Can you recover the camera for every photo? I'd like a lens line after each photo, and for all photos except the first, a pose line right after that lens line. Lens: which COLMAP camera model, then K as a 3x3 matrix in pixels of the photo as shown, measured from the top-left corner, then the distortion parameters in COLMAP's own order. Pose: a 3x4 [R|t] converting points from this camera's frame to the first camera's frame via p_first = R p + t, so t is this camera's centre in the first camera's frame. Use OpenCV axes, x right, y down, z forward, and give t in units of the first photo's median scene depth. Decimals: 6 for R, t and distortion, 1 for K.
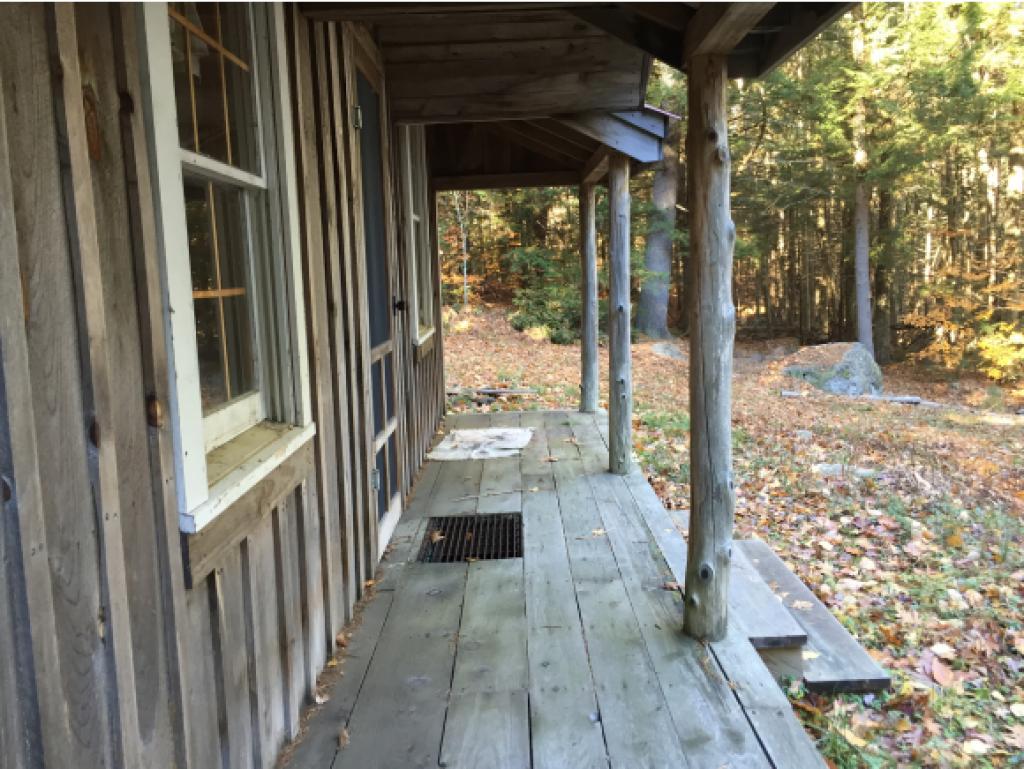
lens RADIAL K [[880.2, 0, 509.4], [0, 880.2, 384.5], [0, 0, 1]] dist [0.007280, -0.011566]
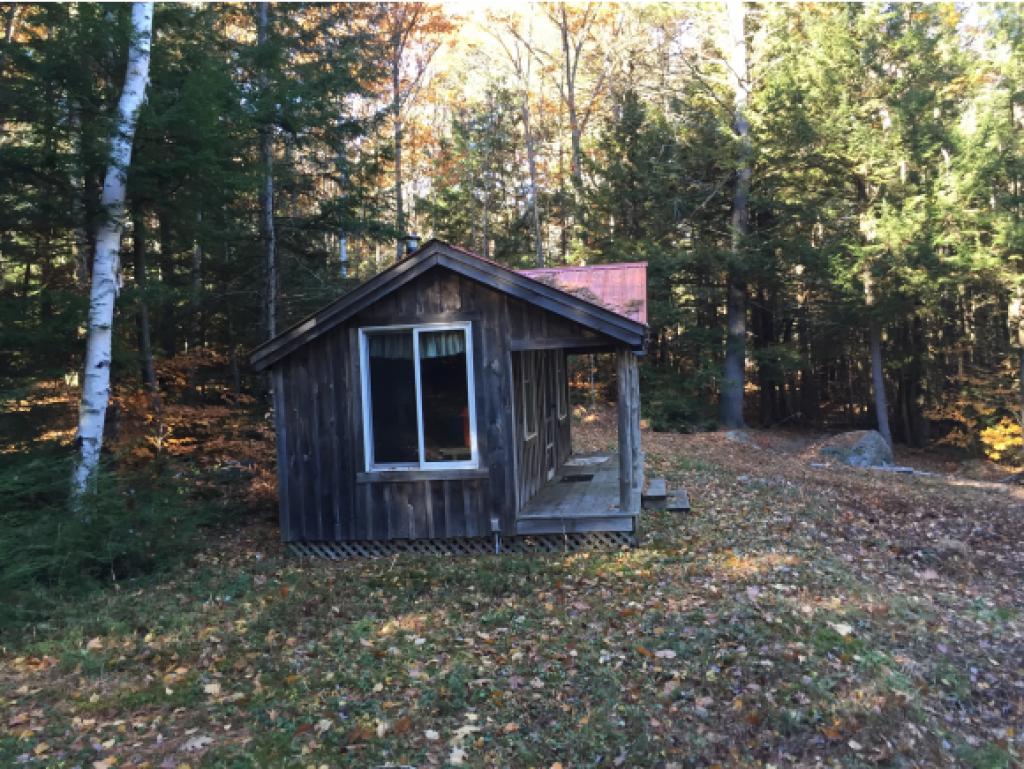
lens RADIAL K [[880.2, 0, 511.4], [0, 880.2, 382.6], [0, 0, 1]] dist [0.007280, -0.011566]
pose [[0.987796, -0.006347, -0.155625, 0.043652], [-0.011293, 0.993621, -0.112205, 0.037388], [0.155344, 0.112593, 0.981423, -0.433381]]
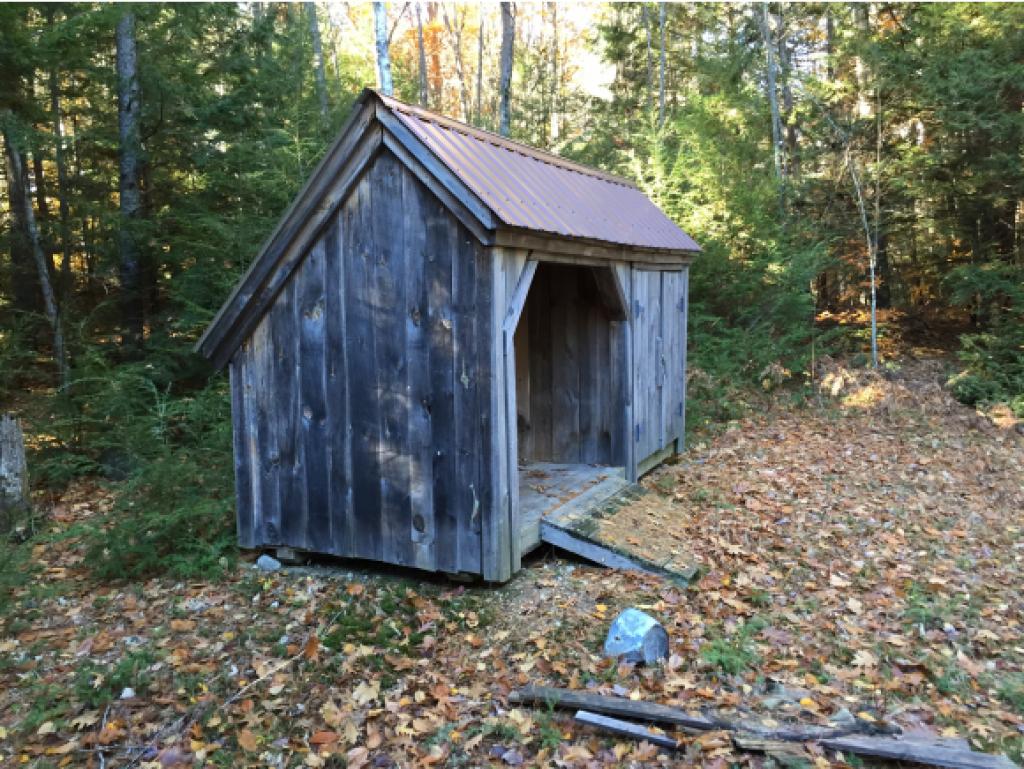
lens RADIAL K [[880.2, 0, 514.1], [0, 880.2, 380.9], [0, 0, 1]] dist [0.007280, -0.011566]
pose [[0.898190, 0.017973, -0.439240, -0.003031], [-0.033495, 0.999057, -0.027613, -0.051188], [0.438329, 0.039514, 0.897945, 0.340331]]
